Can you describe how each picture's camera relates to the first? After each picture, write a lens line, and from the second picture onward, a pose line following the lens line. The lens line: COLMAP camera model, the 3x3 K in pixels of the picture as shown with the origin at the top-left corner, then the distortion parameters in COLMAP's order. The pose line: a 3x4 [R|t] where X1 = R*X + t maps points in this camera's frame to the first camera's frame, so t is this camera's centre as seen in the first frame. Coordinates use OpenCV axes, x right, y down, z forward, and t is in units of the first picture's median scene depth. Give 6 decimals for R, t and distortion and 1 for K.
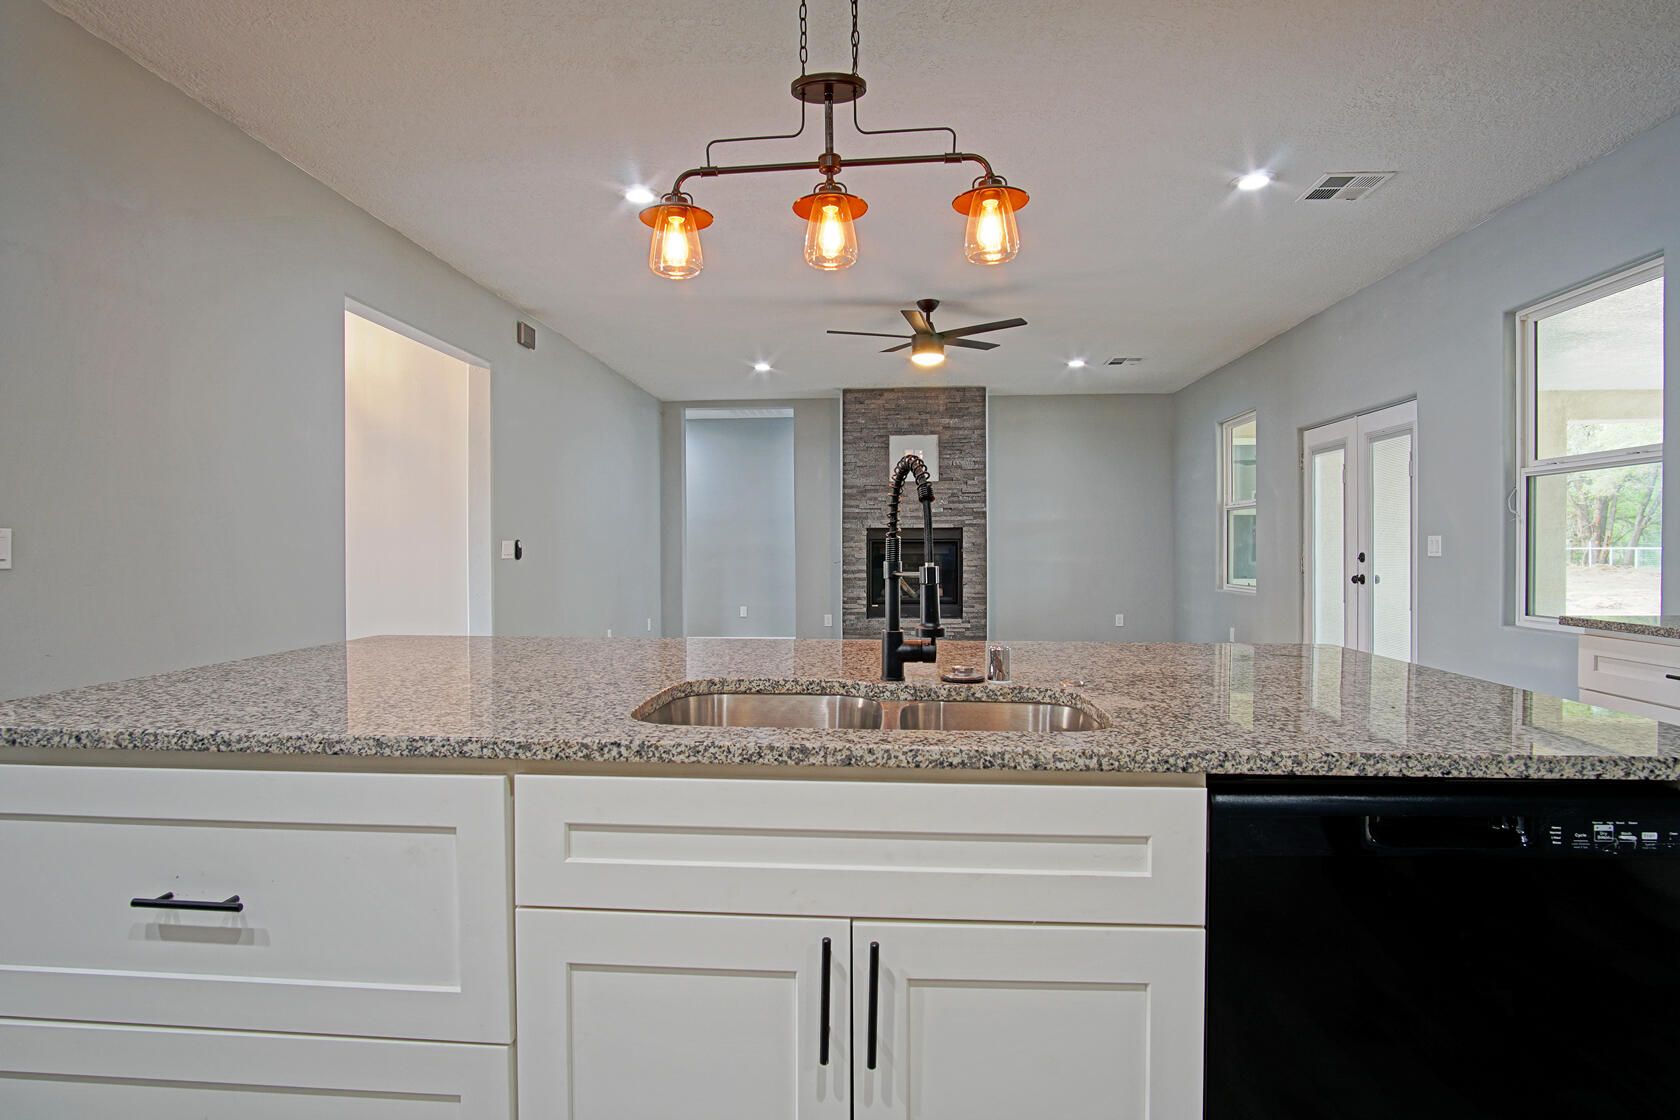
lens RADIAL K [[894.8, 0, 836.6], [0, 894.8, 556.4], [0, 0, 1]] dist [-0.032754, 0.008995]
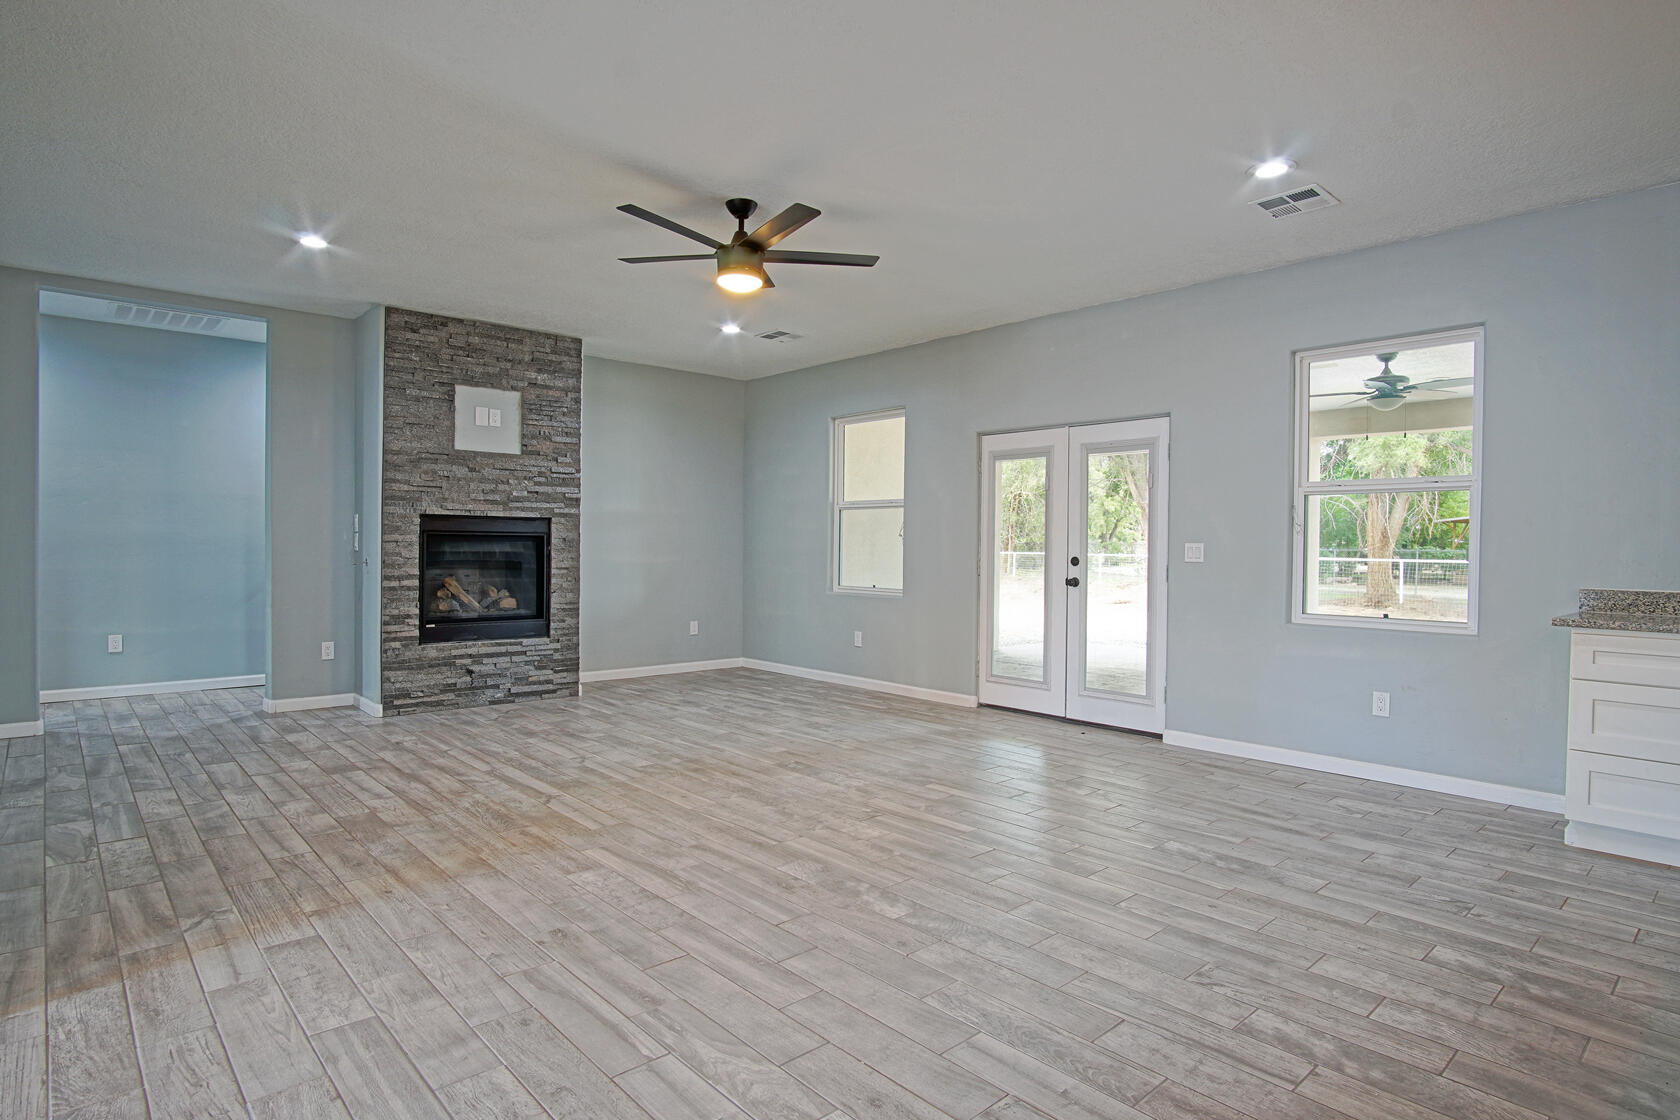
lens RADIAL K [[894.8, 0, 834.7], [0, 894.8, 557.3], [0, 0, 1]] dist [-0.032754, 0.008995]
pose [[0.700466, 0.002184, 0.713682, -0.269385], [-0.007698, 0.999960, 0.004496, -0.004508], [-0.713644, -0.008643, 0.700455, 0.338826]]
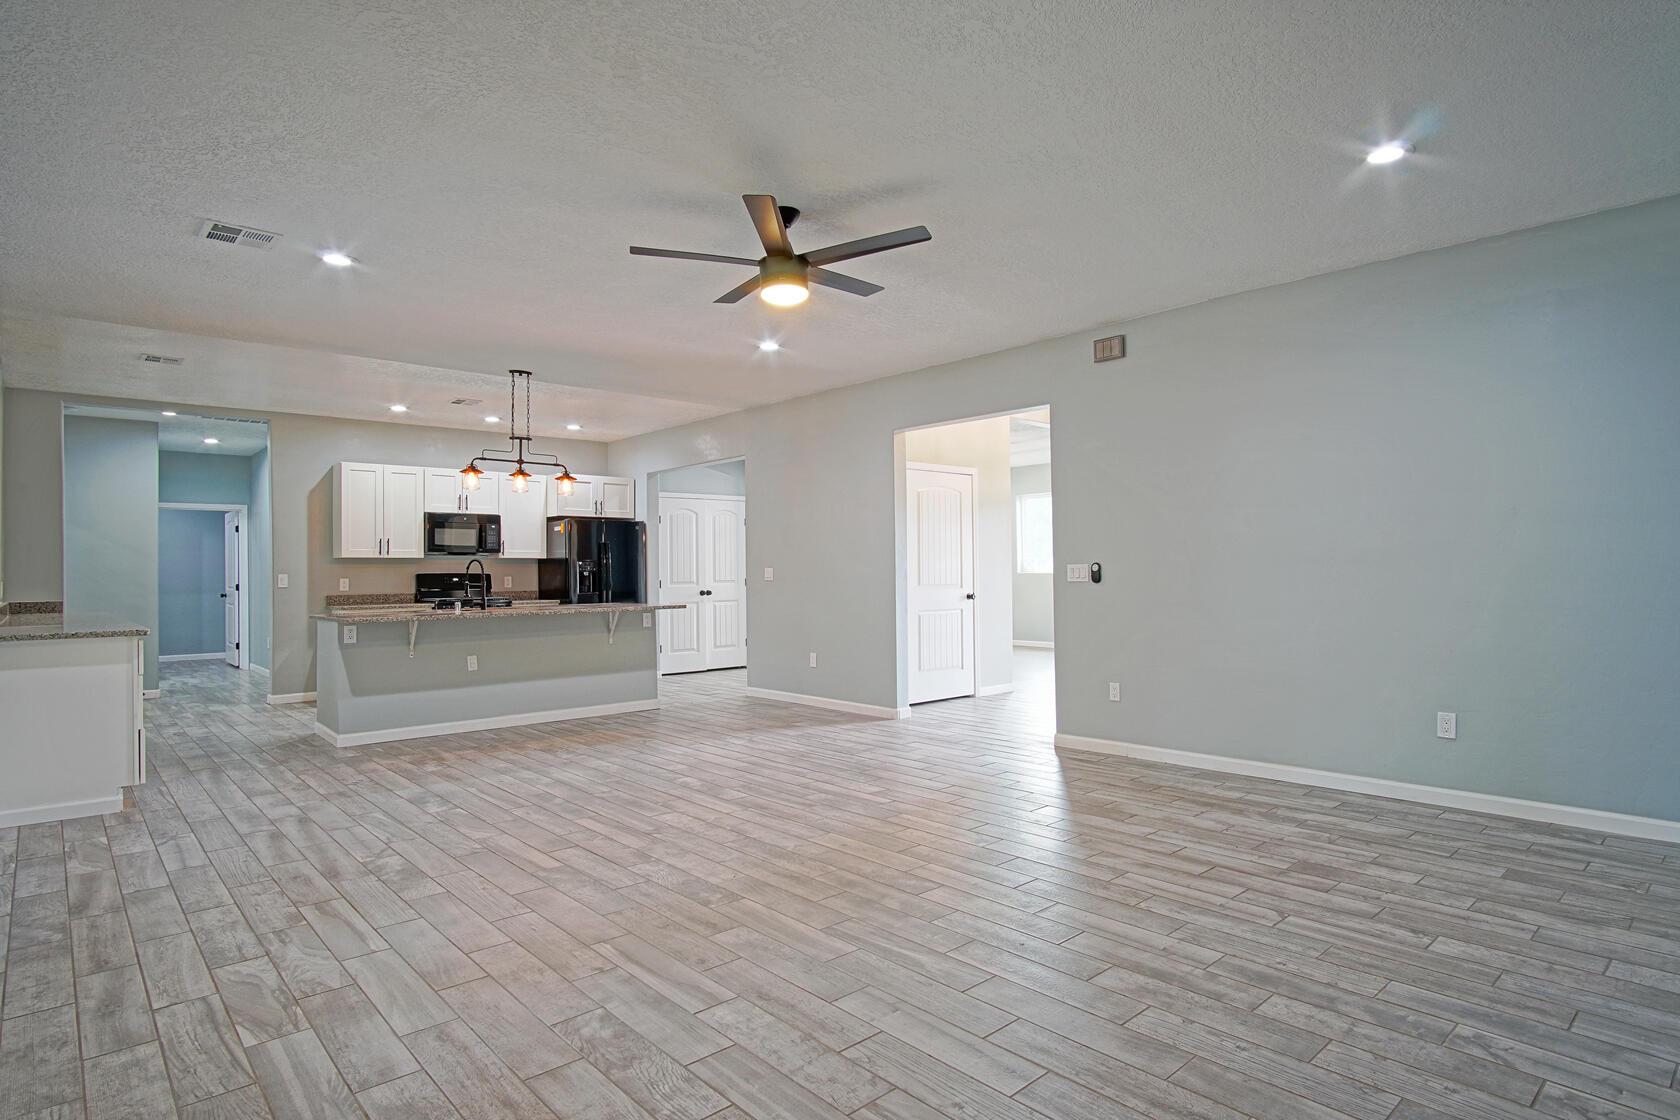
lens RADIAL K [[894.8, 0, 833.8], [0, 894.8, 556.4], [0, 0, 1]] dist [-0.032754, 0.008995]
pose [[-0.700149, -0.001950, -0.713994, 0.423341], [0.006648, 0.999935, -0.009250, -0.014156], [0.713966, -0.011223, -0.700091, 1.139536]]
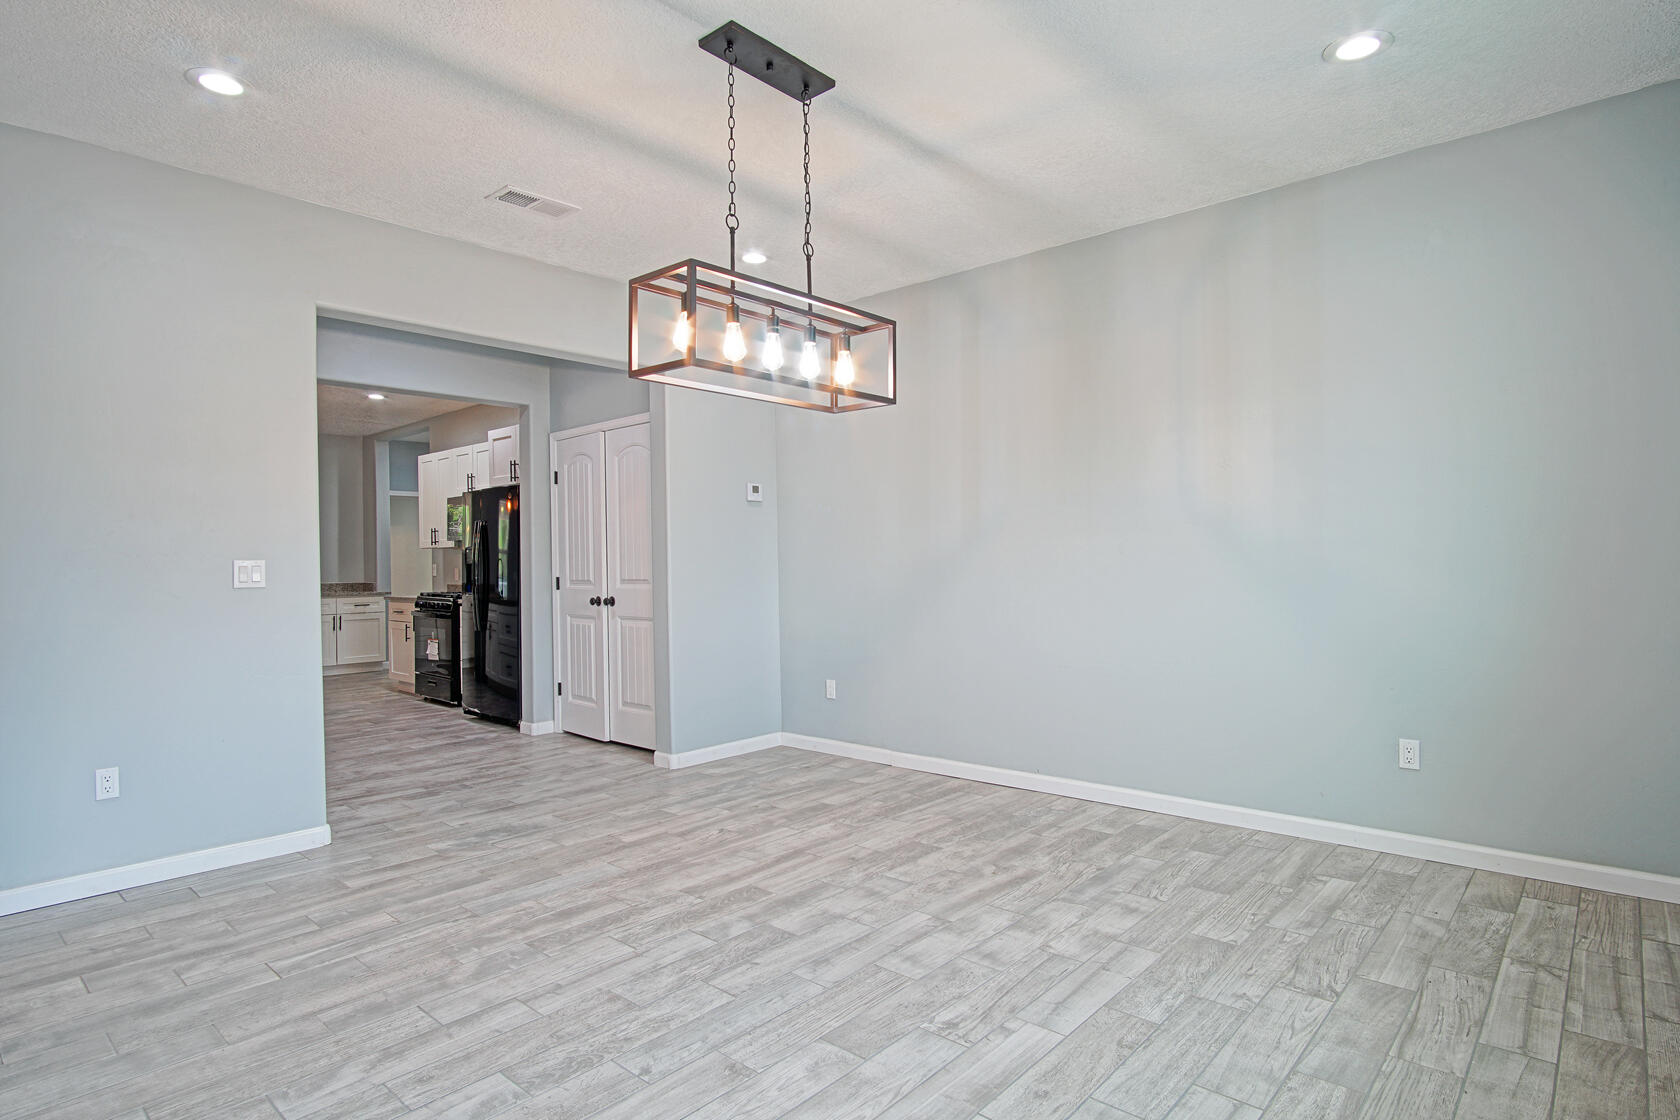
lens RADIAL K [[894.8, 0, 836.1], [0, 894.8, 563.0], [0, 0, 1]] dist [-0.032754, 0.008995]
pose [[-0.781847, 0.010405, 0.623384, -1.077946], [0.021081, 0.999730, 0.009753, -0.007983], [-0.623114, 0.020767, -0.781855, 0.491639]]
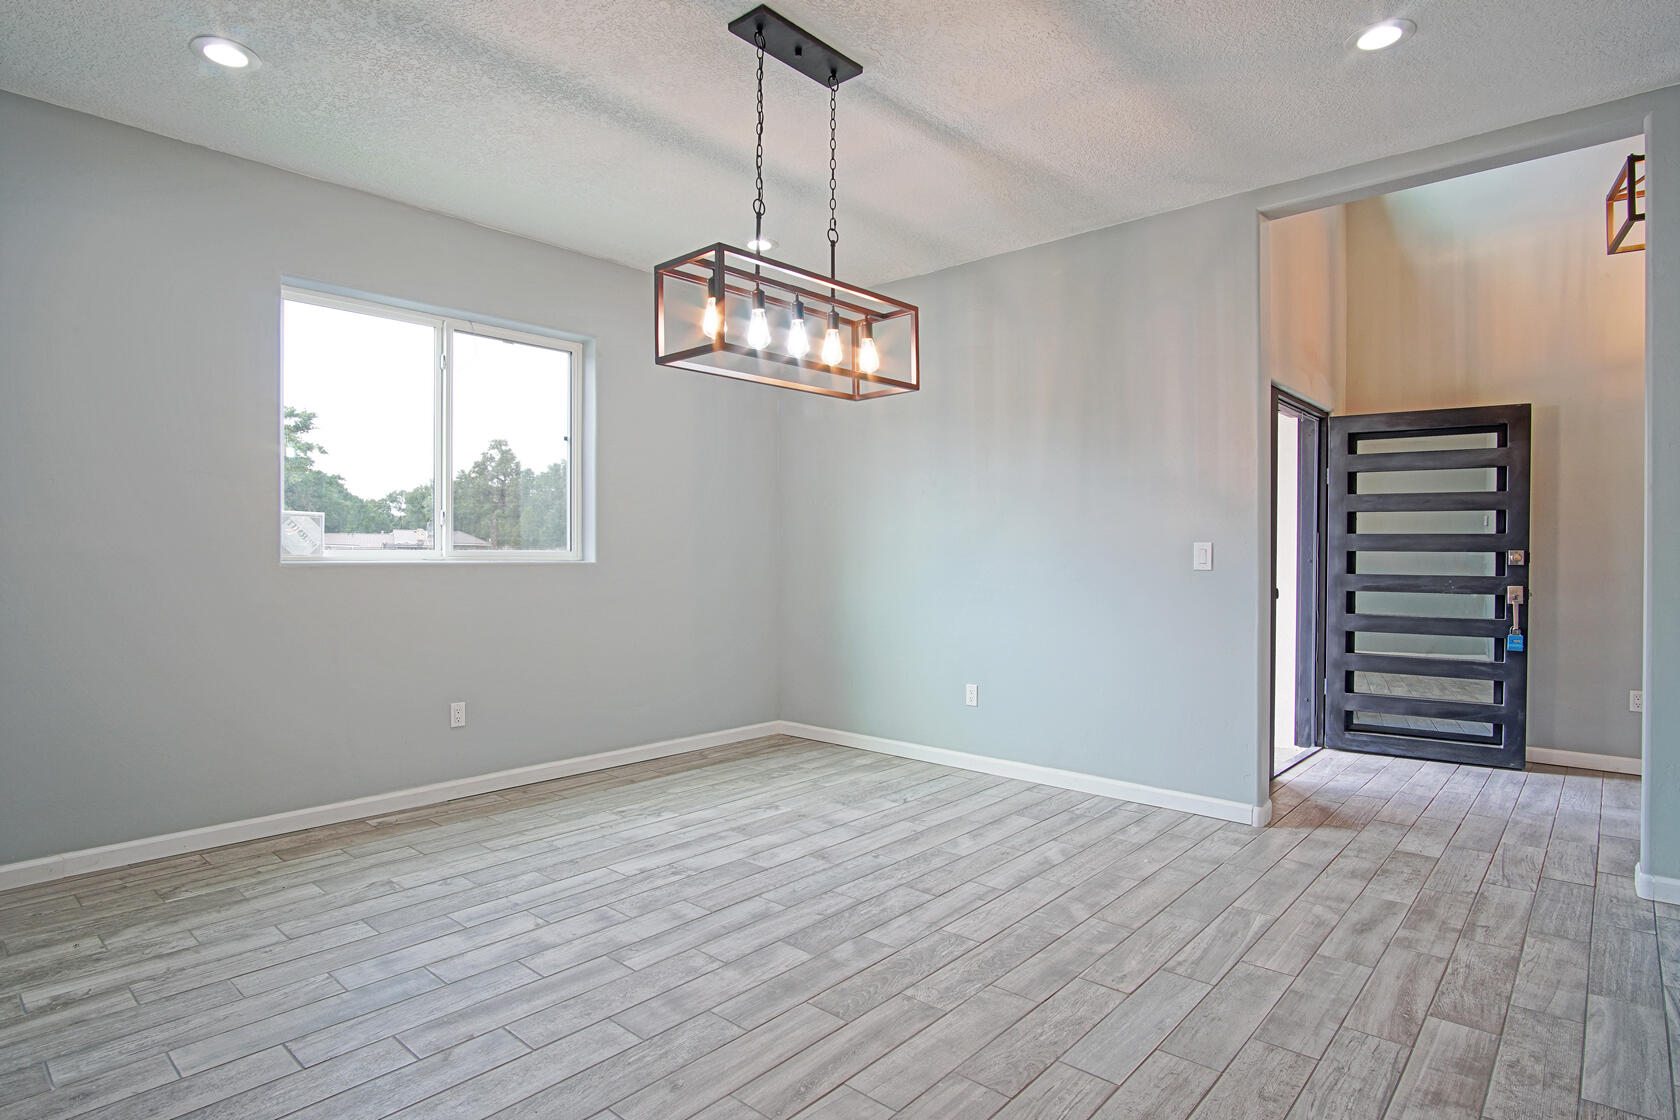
lens RADIAL K [[894.8, 0, 836.4], [0, 894.8, 563.6], [0, 0, 1]] dist [-0.032754, 0.008995]
pose [[0.783189, 0.008877, -0.621720, -0.593311], [-0.007946, 0.999959, 0.004269, -0.000992], [0.621733, 0.001596, 0.783228, -0.052104]]
